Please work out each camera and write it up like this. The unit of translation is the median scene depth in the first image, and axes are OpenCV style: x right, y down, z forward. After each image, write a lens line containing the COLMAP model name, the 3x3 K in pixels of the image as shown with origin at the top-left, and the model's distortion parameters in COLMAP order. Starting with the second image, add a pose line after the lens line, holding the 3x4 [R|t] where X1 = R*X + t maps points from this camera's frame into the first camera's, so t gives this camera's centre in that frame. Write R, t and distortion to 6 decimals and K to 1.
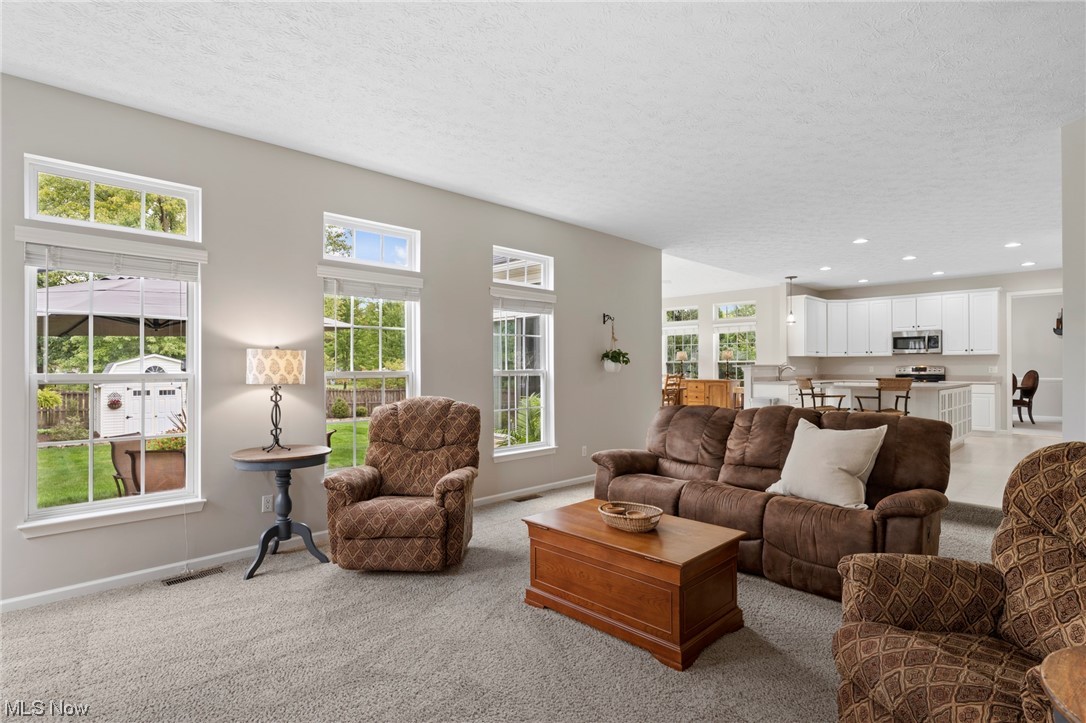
lens RADIAL K [[554.8, 0, 550.7], [0, 554.8, 362.6], [0, 0, 1]] dist [-0.003064, -0.000085]
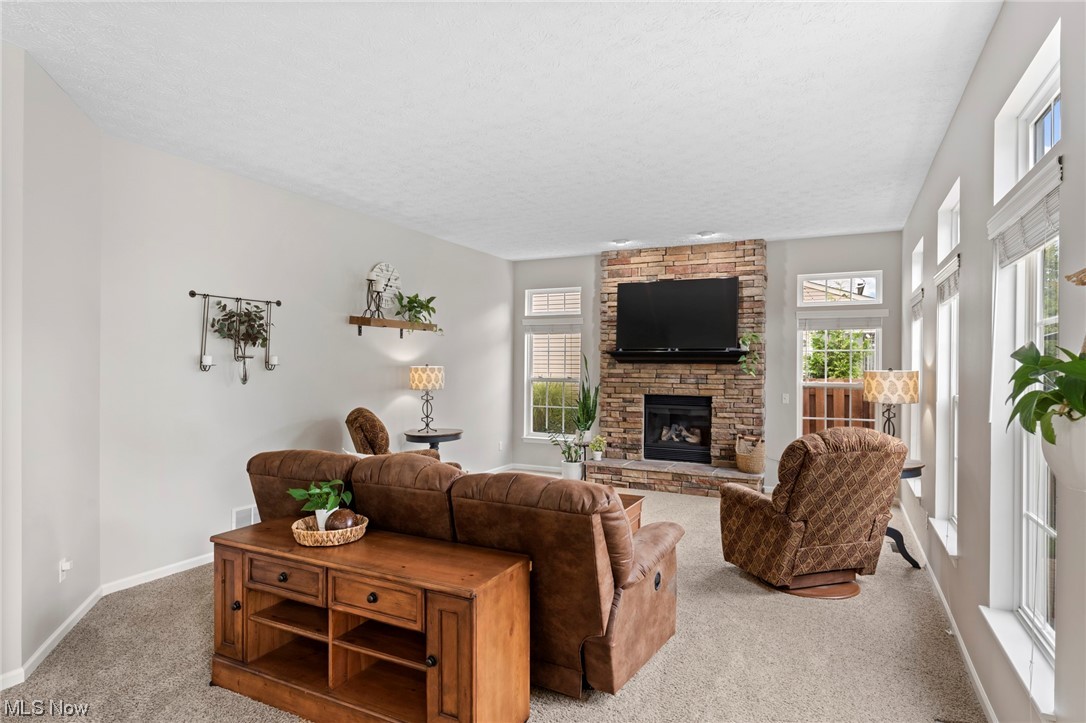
lens RADIAL K [[608.4, 0, 534.6], [0, 608.4, 365.1], [0, 0, 1]] dist [0.003790, -0.000373]
pose [[-0.950847, -0.007442, -0.309572, 0.193684], [-0.007560, 0.999971, -0.000819, -0.010239], [0.309569, 0.001562, -0.950876, 0.682050]]
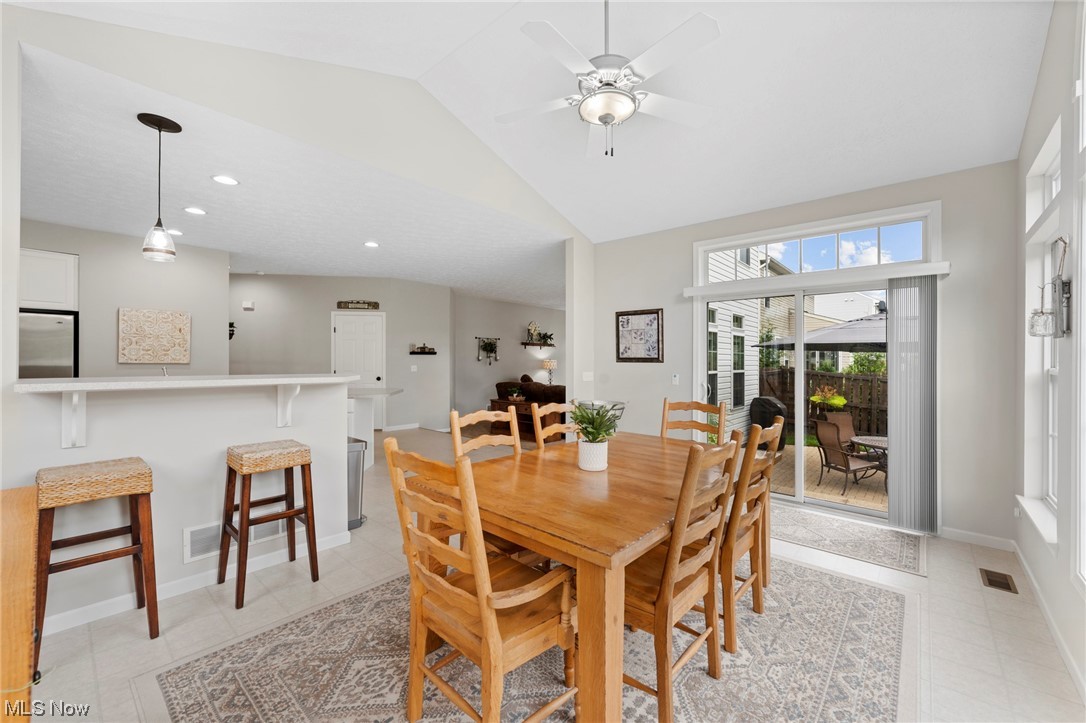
lens RADIAL K [[431.7, 0, 535.6], [0, 431.7, 357.2], [0, 0, 1]] dist [0.009841, -0.000230]
pose [[-0.998620, -0.011554, -0.051234, 0.205195], [-0.011213, 0.999913, -0.006941, -0.008278], [0.051310, -0.006357, -0.998663, 1.347782]]
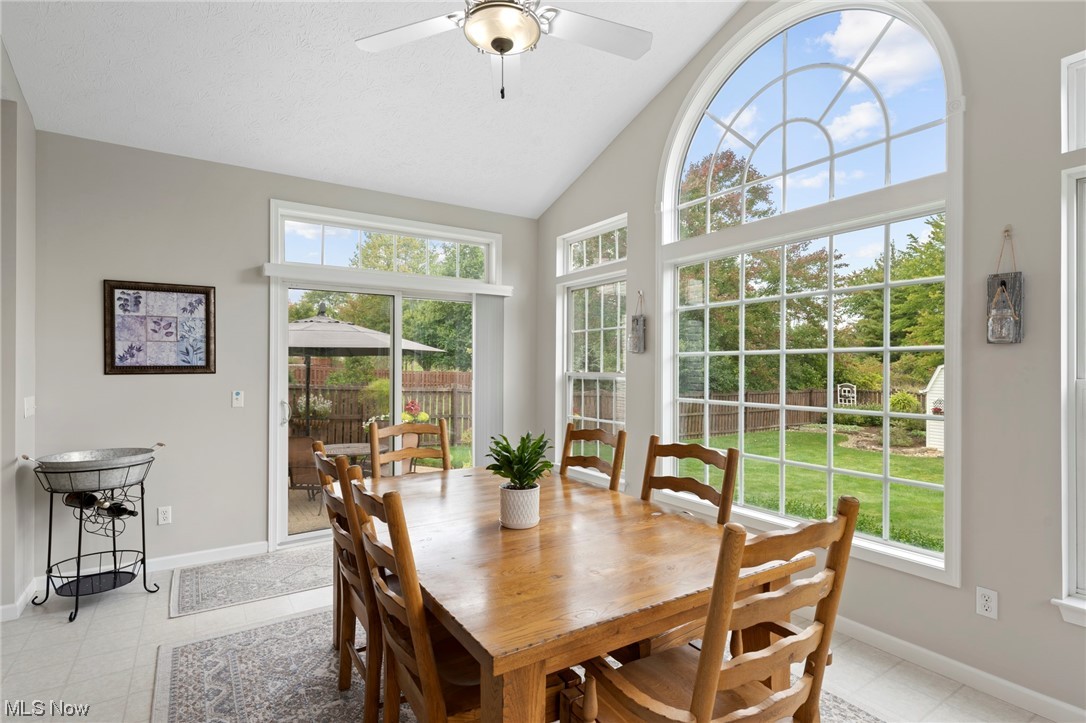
lens RADIAL K [[527.2, 0, 536.3], [0, 527.2, 361.4], [0, 0, 1]] dist [0.013557, 0.000999]
pose [[-0.233082, -0.008846, -0.972417, 0.378394], [0.000696, 0.999957, -0.009264, -0.012794], [0.972457, -0.002836, -0.233066, 1.142228]]
